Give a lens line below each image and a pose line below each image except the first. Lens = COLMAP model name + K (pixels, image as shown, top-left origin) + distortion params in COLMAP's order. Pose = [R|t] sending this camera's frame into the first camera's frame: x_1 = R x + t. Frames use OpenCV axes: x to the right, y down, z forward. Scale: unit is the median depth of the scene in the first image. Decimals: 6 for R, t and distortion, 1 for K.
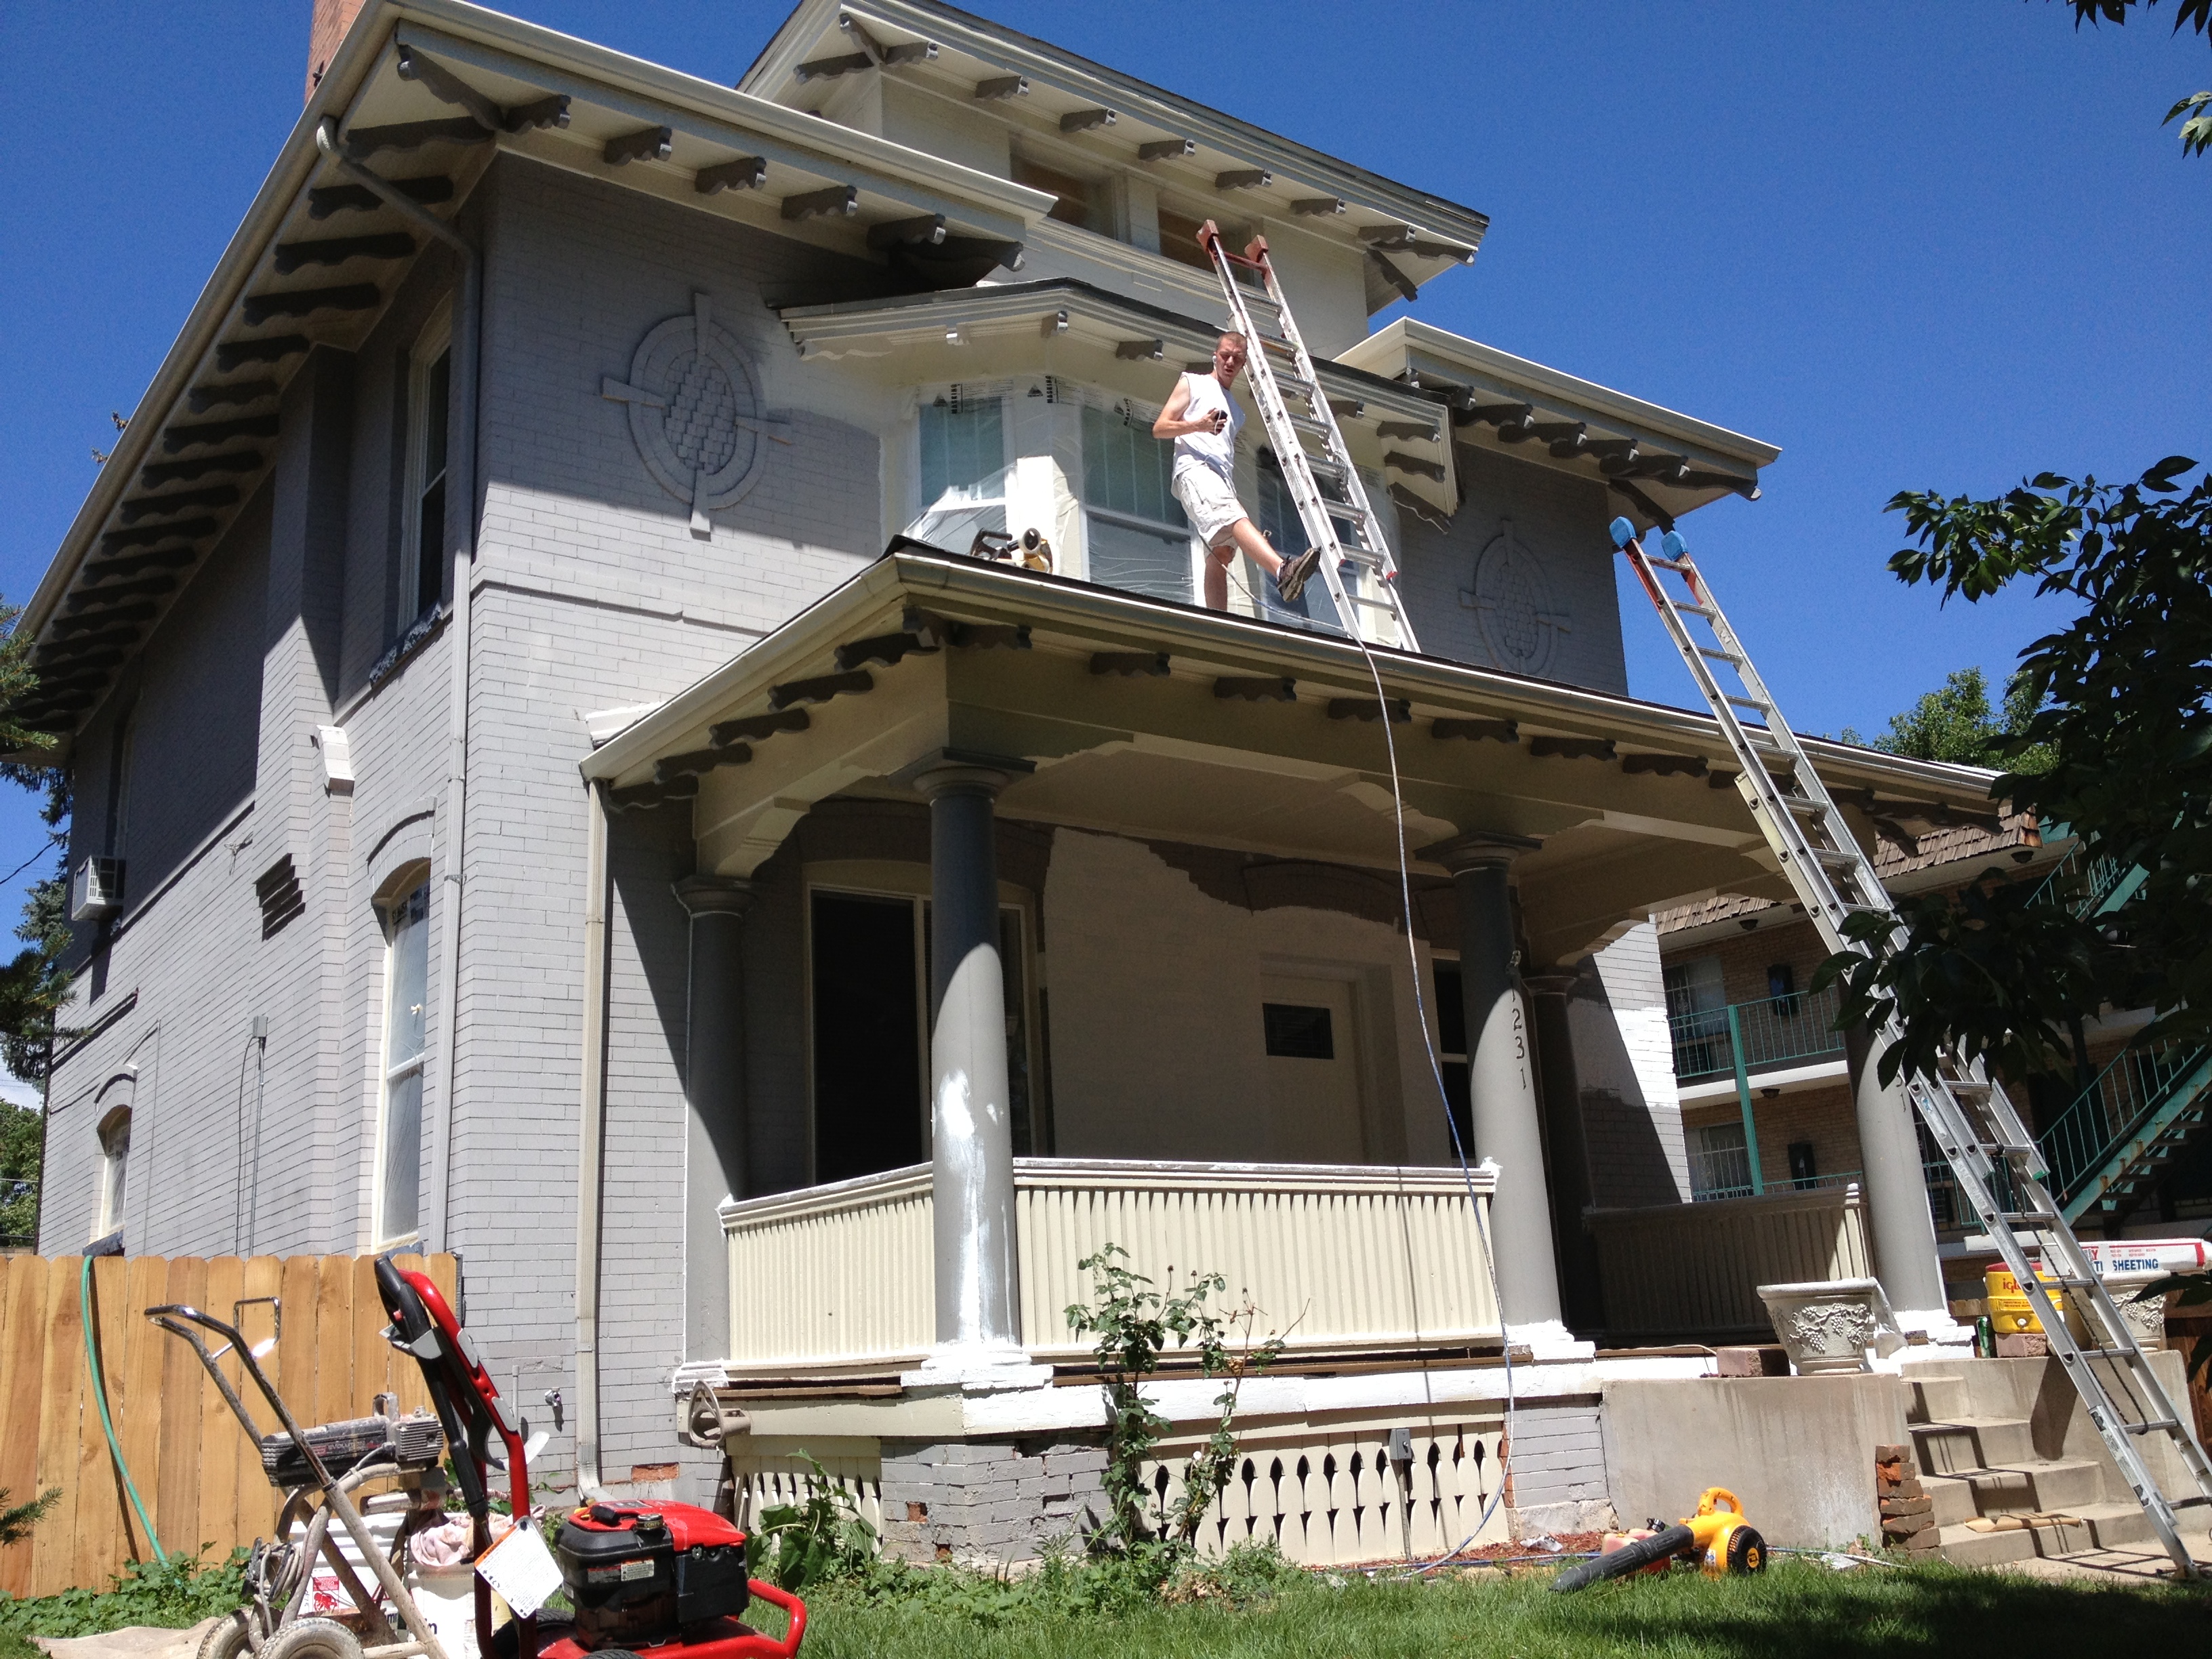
lens RADIAL K [[2108.0, 0, 1098.9], [0, 2108.0, 815.5], [0, 0, 1]] dist [0.110695, -0.183845]
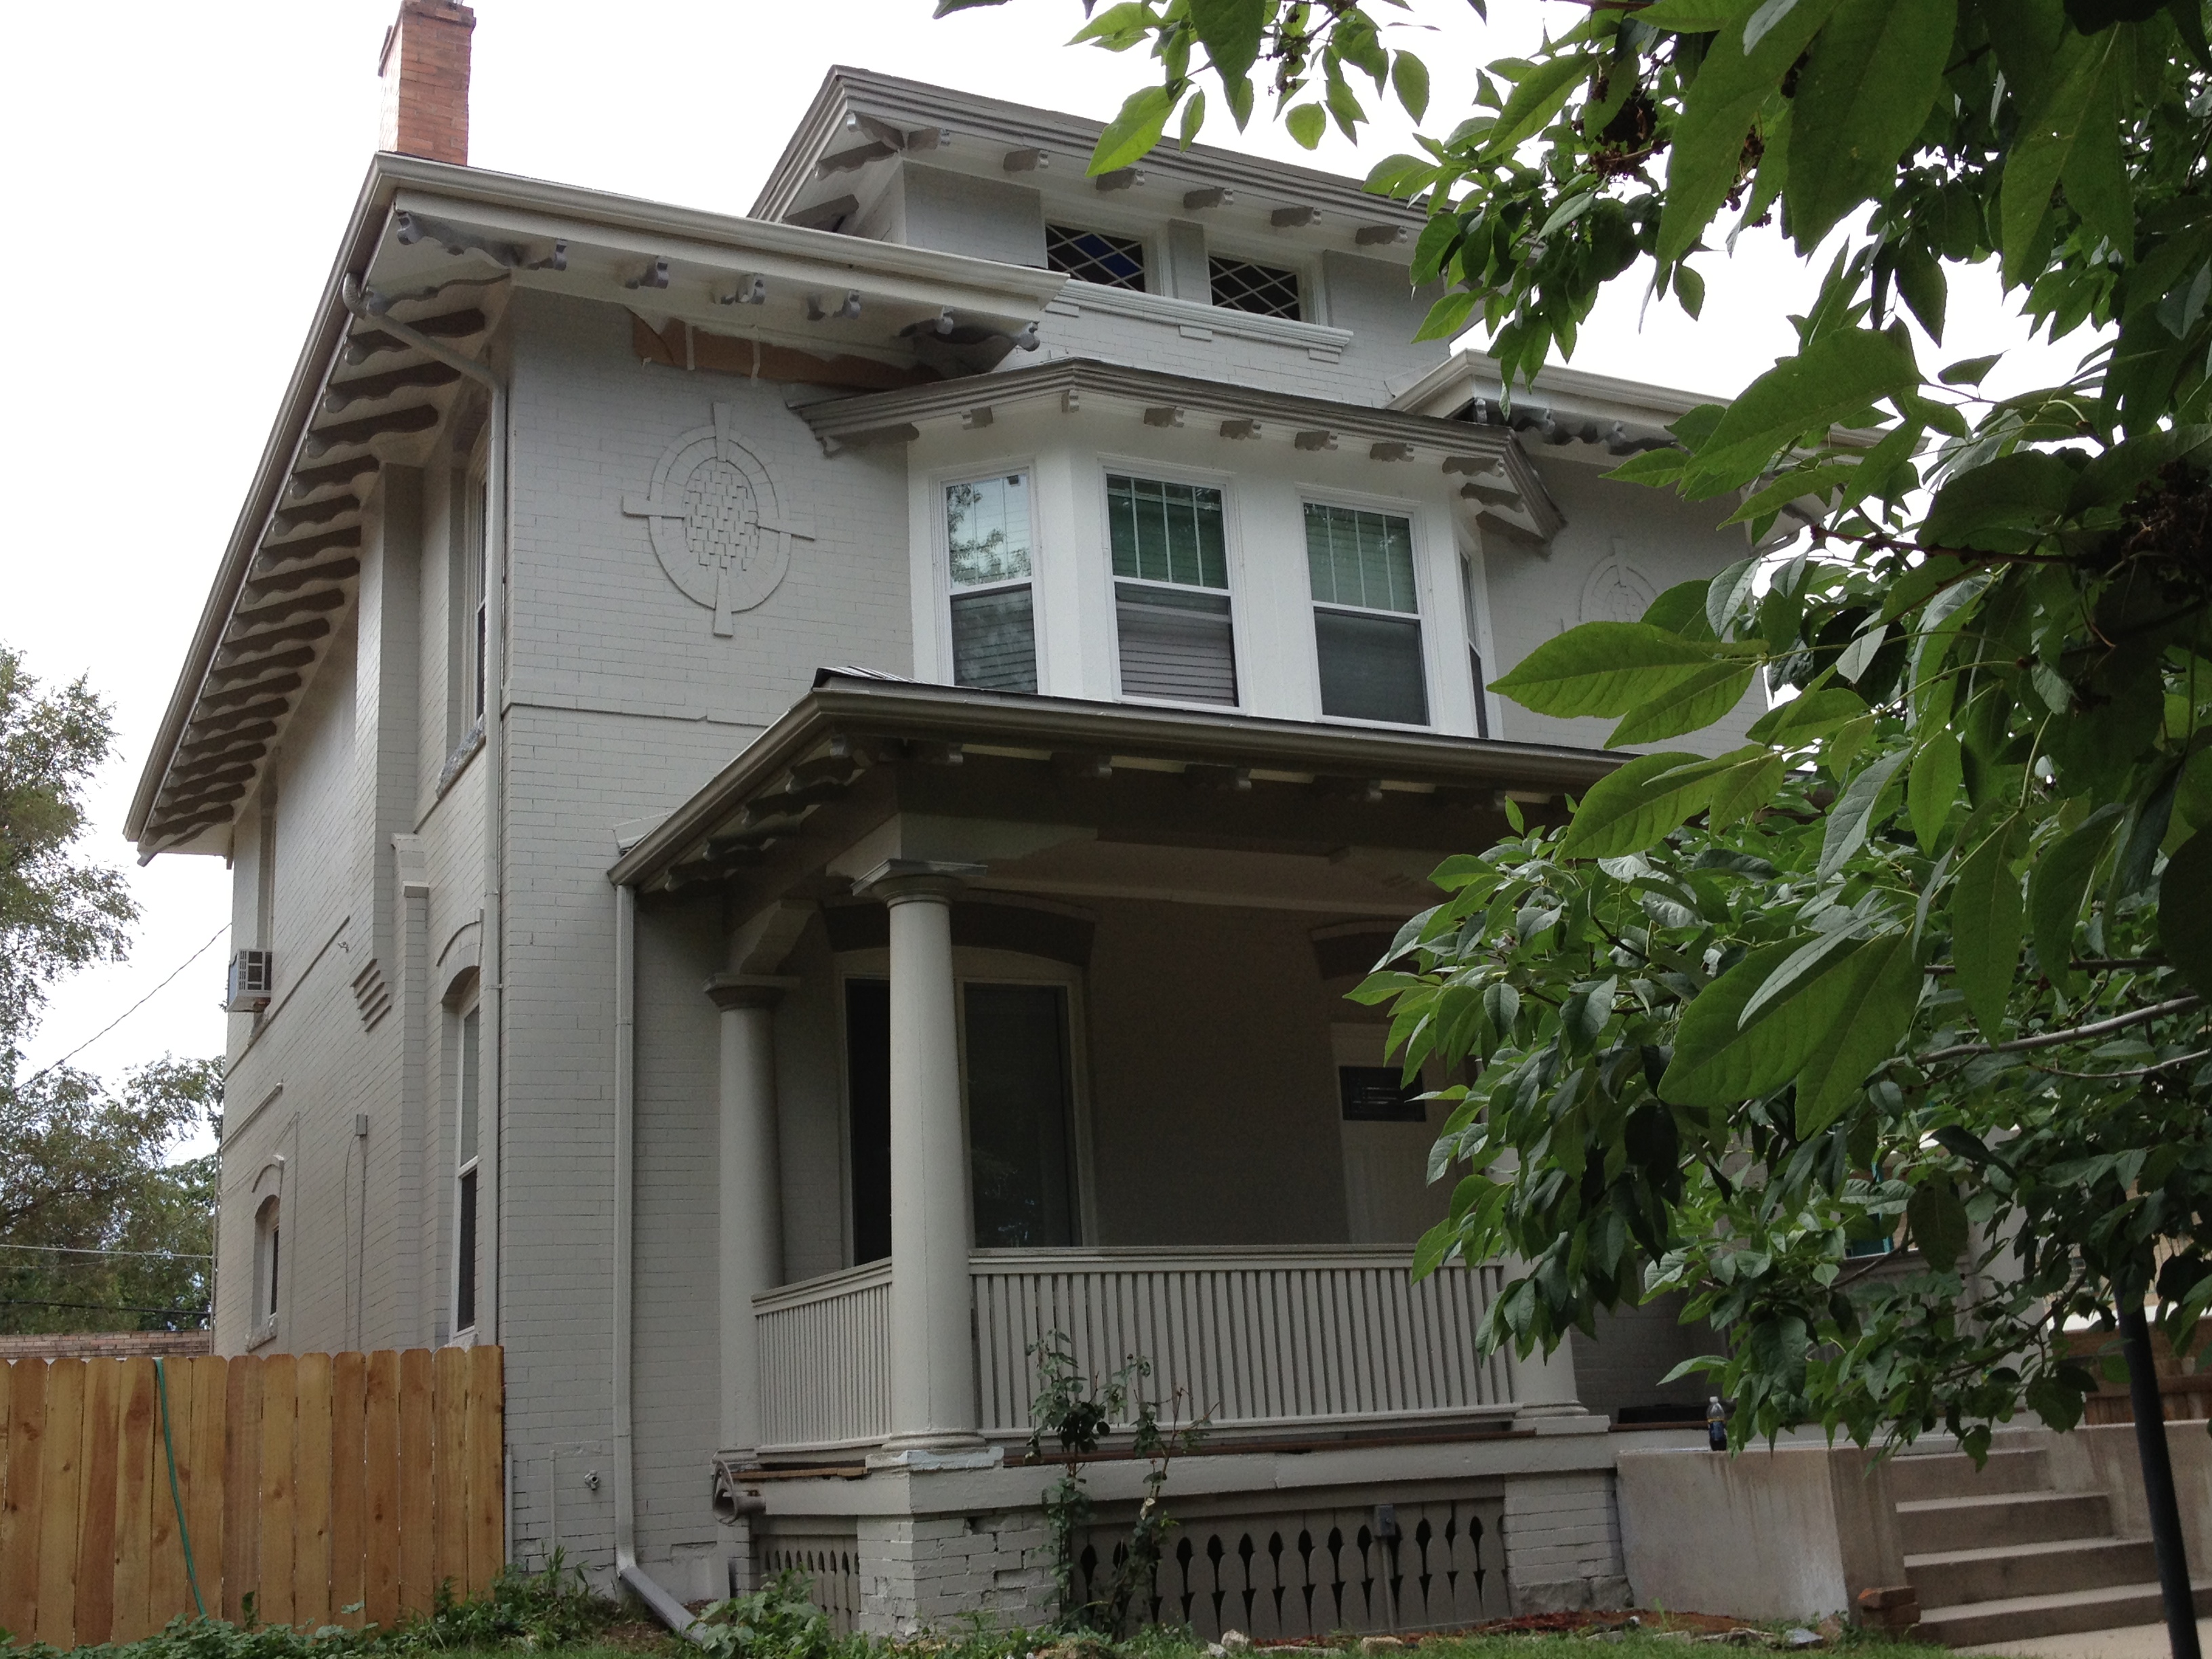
lens RADIAL K [[2396.4, 0, 1106.7], [0, 2396.4, 804.4], [0, 0, 1]] dist [0.180368, -0.381668]
pose [[0.988734, -0.047342, -0.142000, 0.188276], [0.047484, 0.998869, -0.002397, -0.047649], [0.141953, -0.004373, 0.989864, -0.160446]]
